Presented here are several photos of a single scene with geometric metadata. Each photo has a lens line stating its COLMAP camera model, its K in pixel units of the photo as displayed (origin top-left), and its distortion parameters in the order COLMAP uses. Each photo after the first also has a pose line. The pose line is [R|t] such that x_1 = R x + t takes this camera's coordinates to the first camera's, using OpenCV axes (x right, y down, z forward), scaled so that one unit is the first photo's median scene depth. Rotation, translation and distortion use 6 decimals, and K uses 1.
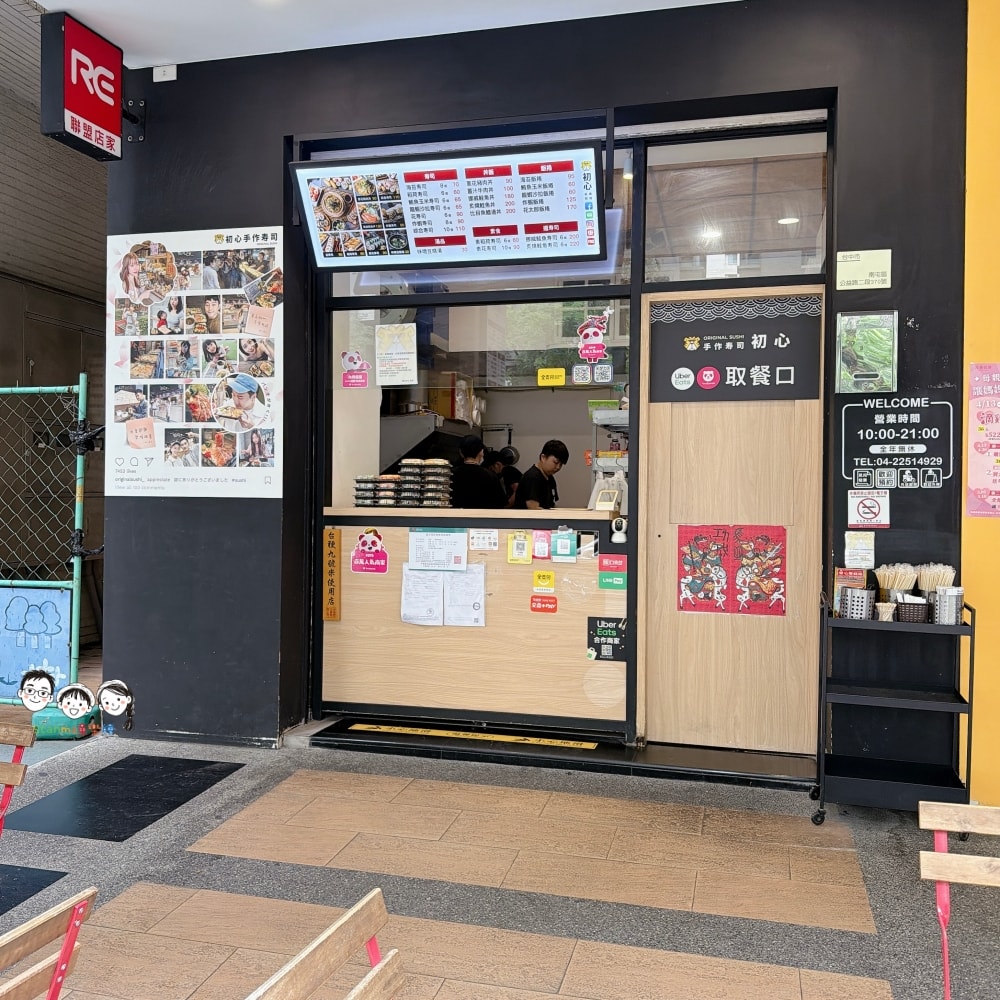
lens RADIAL K [[918.2, 0, 499.0], [0, 918.2, 500.0], [0, 0, 1]] dist [0.028871, 0.000000]
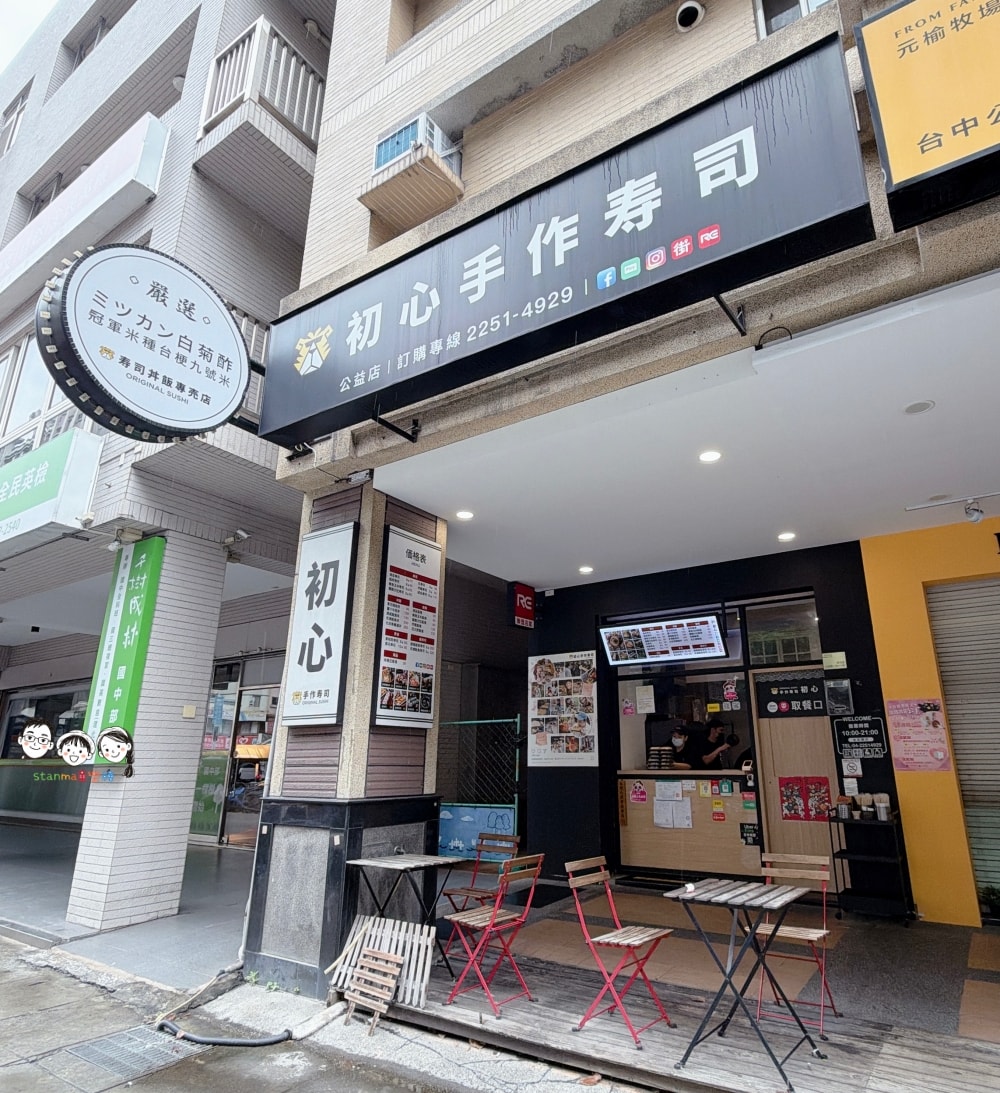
lens RADIAL K [[677.0, 0, 546.8], [0, 677.0, 551.6], [0, 0, 1]] dist [0.004439, -0.005607]
pose [[0.944517, -0.111249, -0.309048, 0.231646], [0.010858, 0.950956, -0.309136, 0.009721], [0.328282, 0.288628, 0.899402, -0.747074]]
